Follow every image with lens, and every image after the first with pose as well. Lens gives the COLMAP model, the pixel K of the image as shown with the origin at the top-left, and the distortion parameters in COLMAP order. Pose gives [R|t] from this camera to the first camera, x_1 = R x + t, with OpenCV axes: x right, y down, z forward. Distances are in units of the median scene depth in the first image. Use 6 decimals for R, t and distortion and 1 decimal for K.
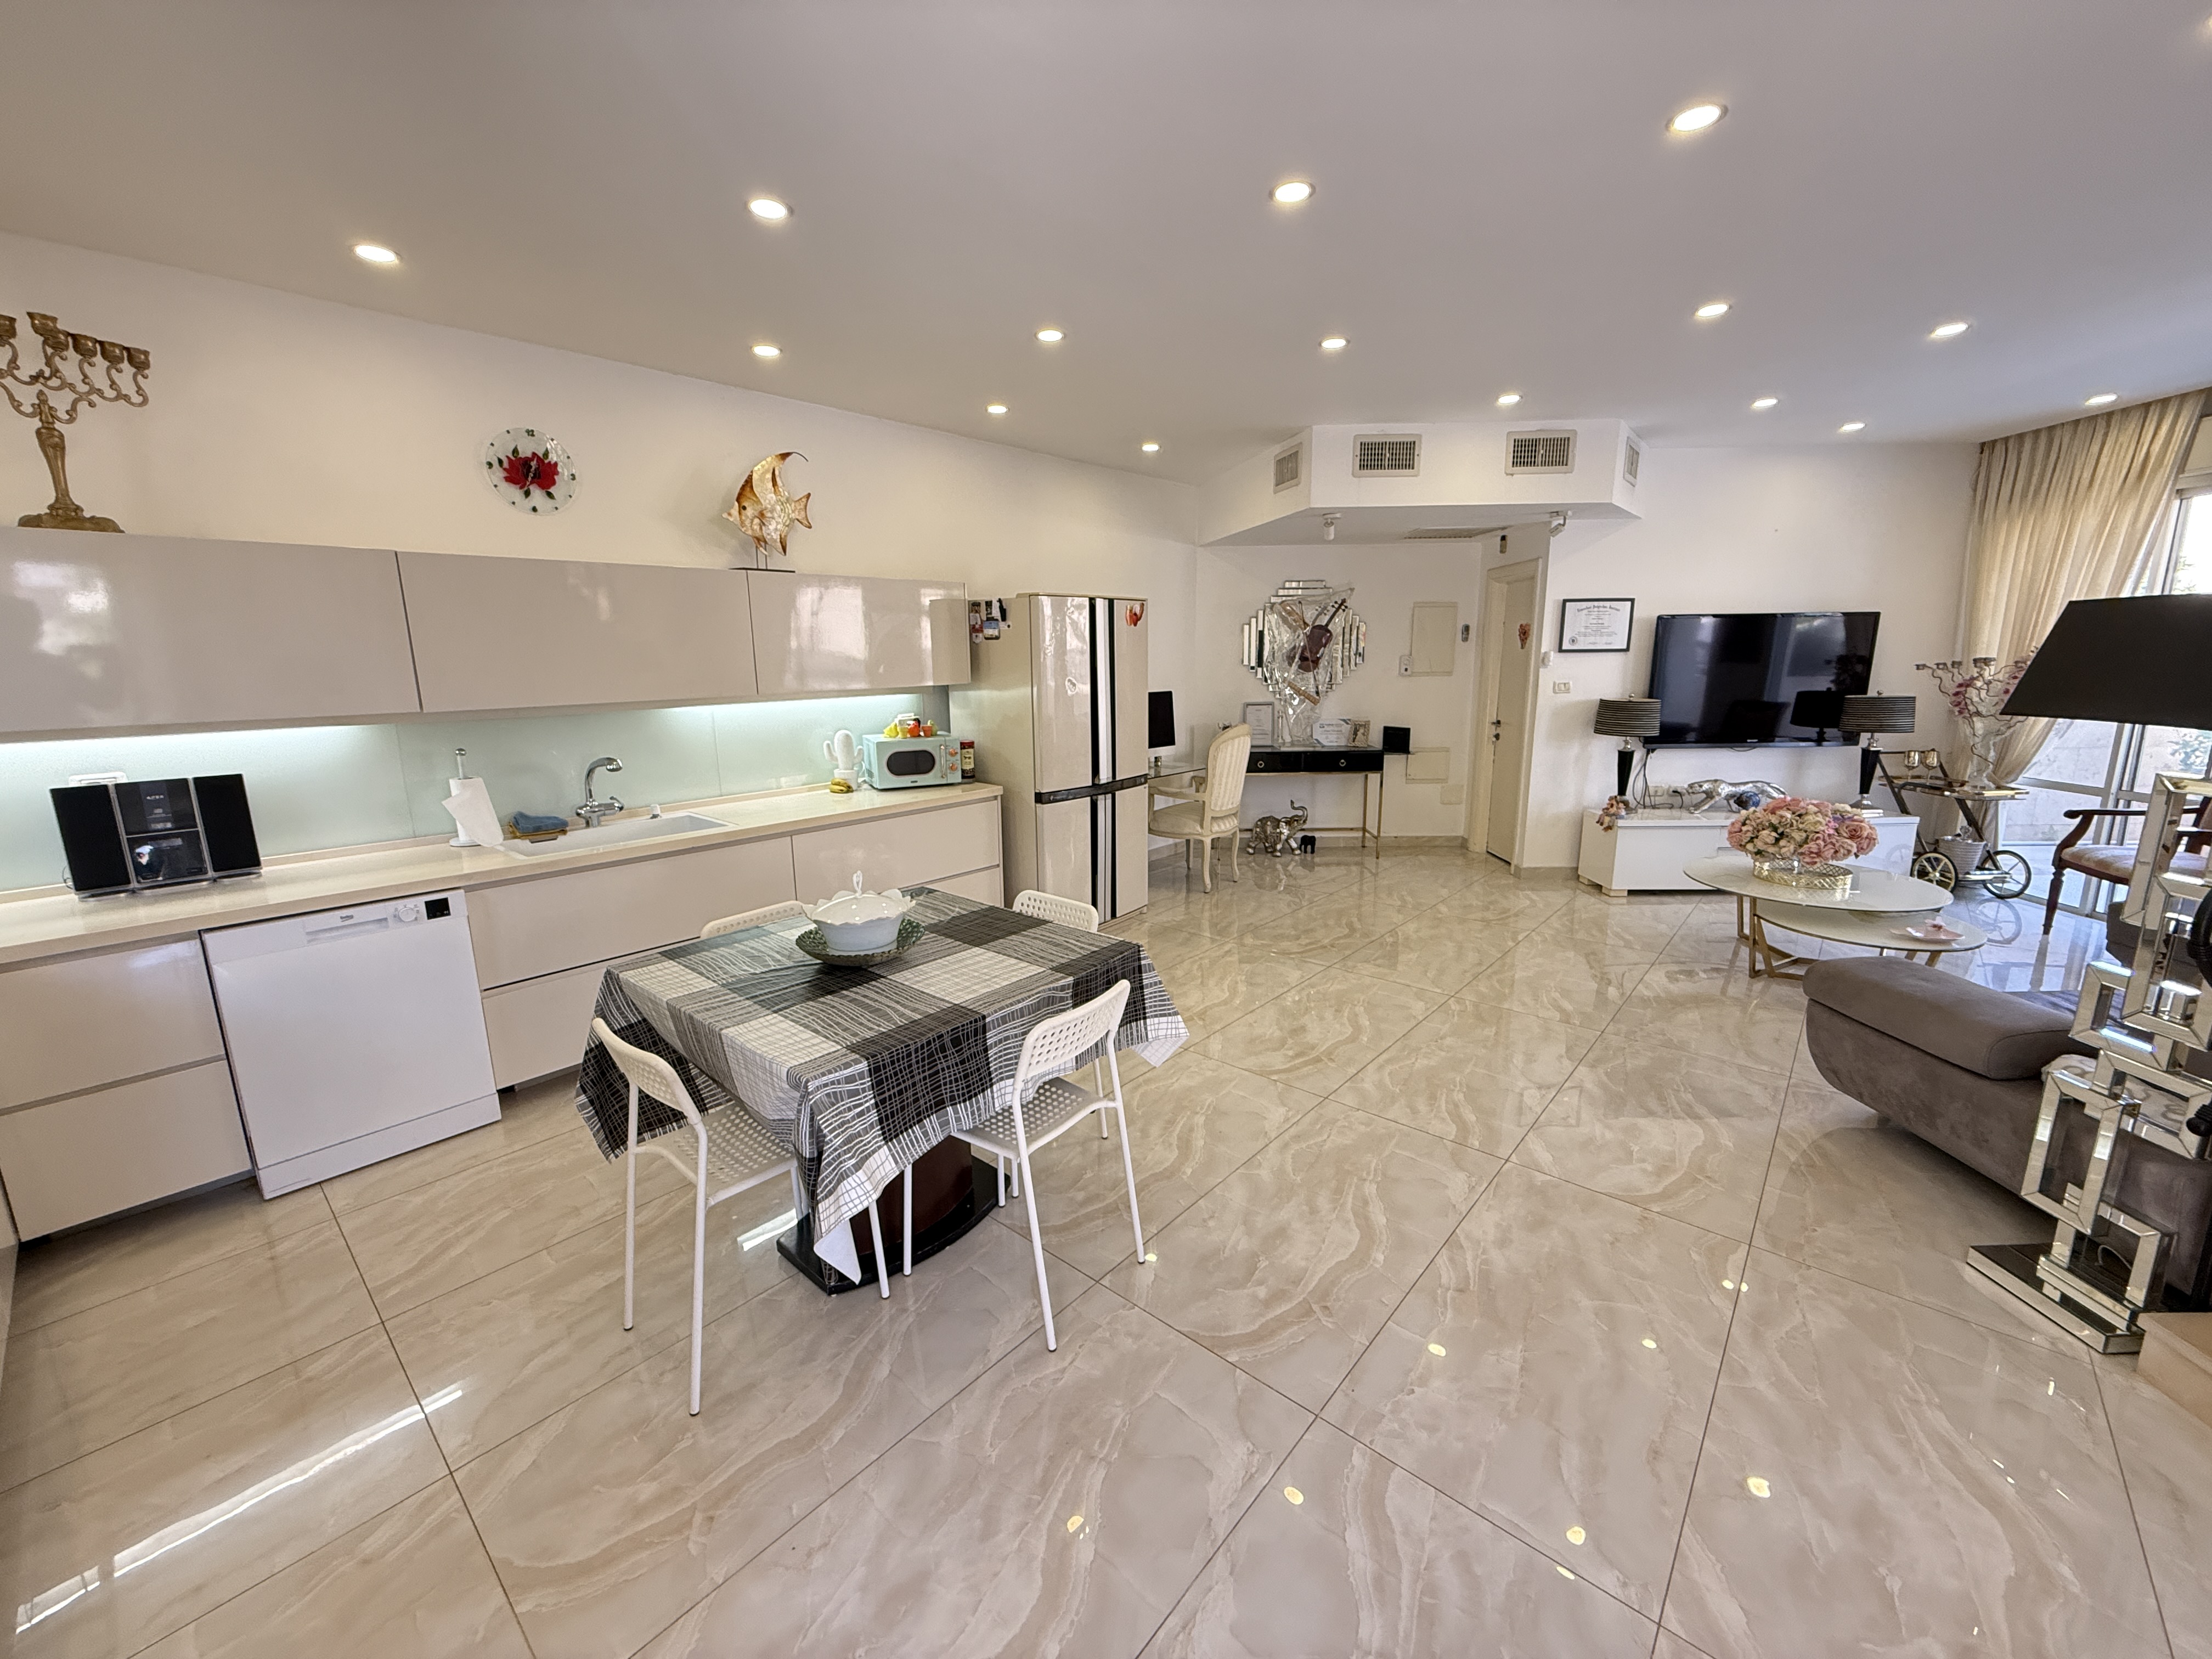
lens RADIAL K [[879.9, 0, 1109.0], [0, 879.9, 827.9], [0, 0, 1]] dist [-0.000905, -0.000305]
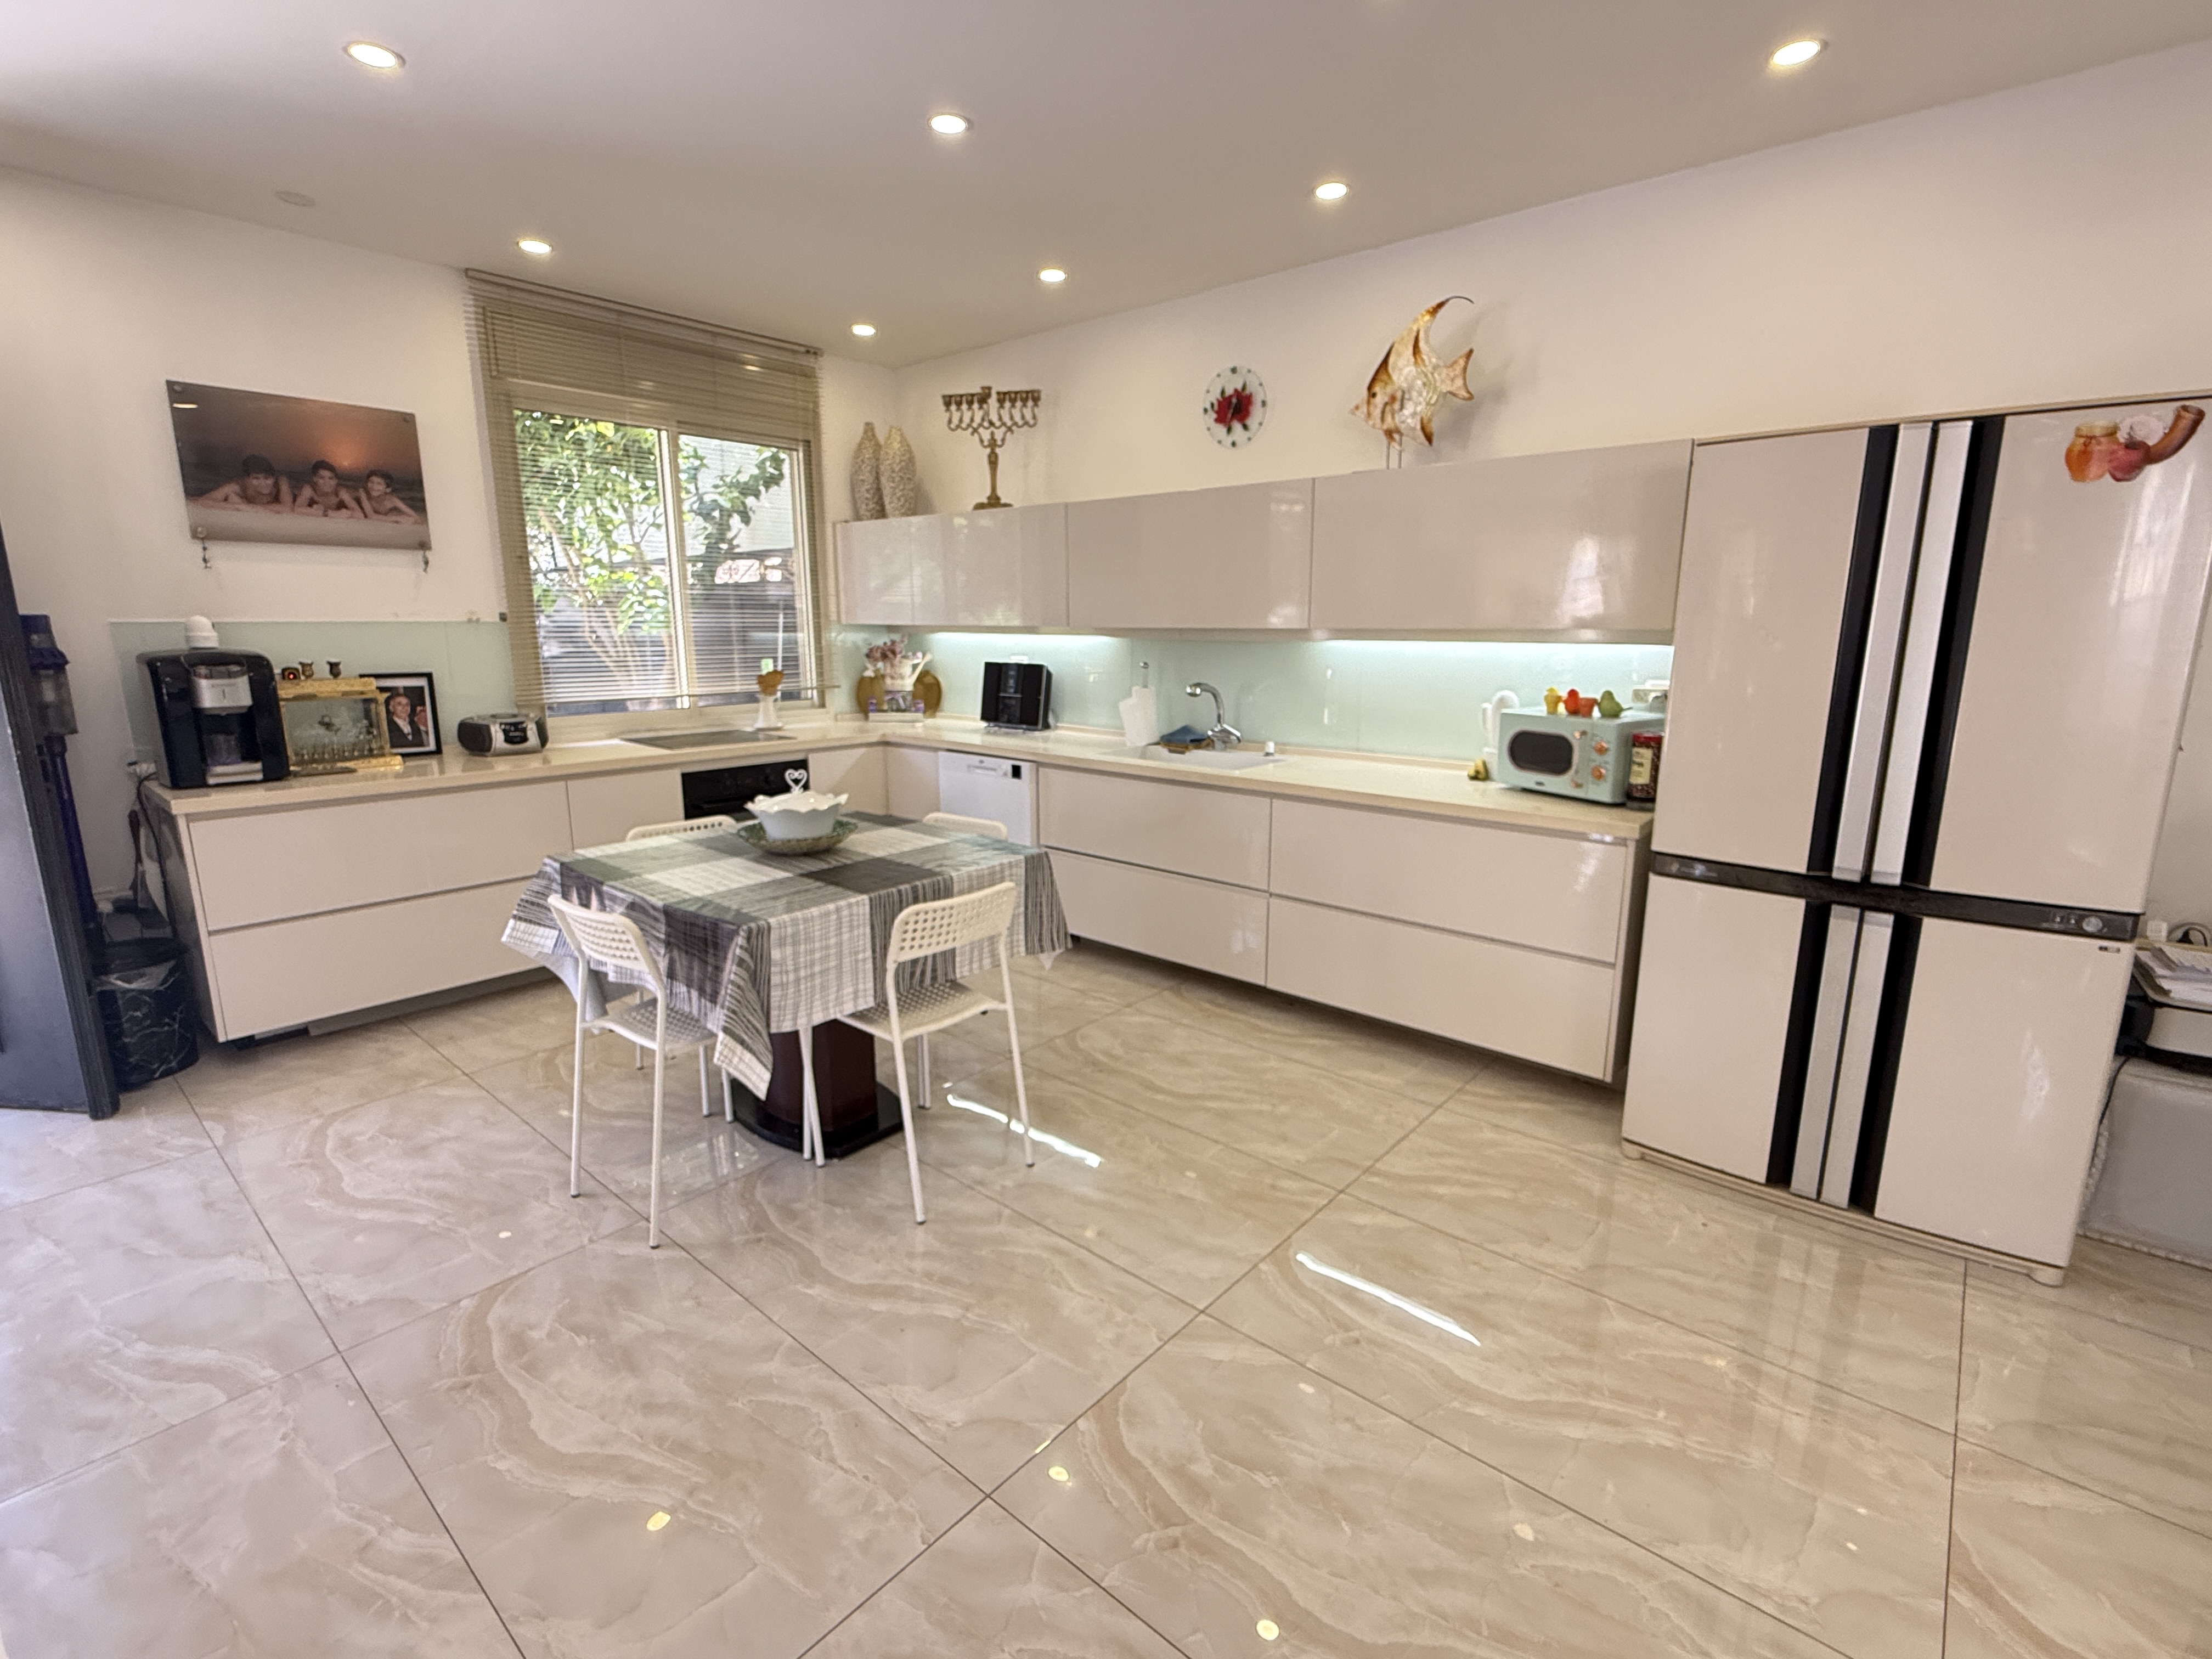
lens RADIAL K [[1032.6, 0, 1104.8], [0, 1032.6, 819.5], [0, 0, 1]] dist [0.002930, 0.000068]
pose [[0.001605, 0.205334, -0.978691, 0.668174], [-0.198722, 0.959238, 0.200926, -0.152190], [0.980055, 0.194165, 0.042344, 0.906439]]
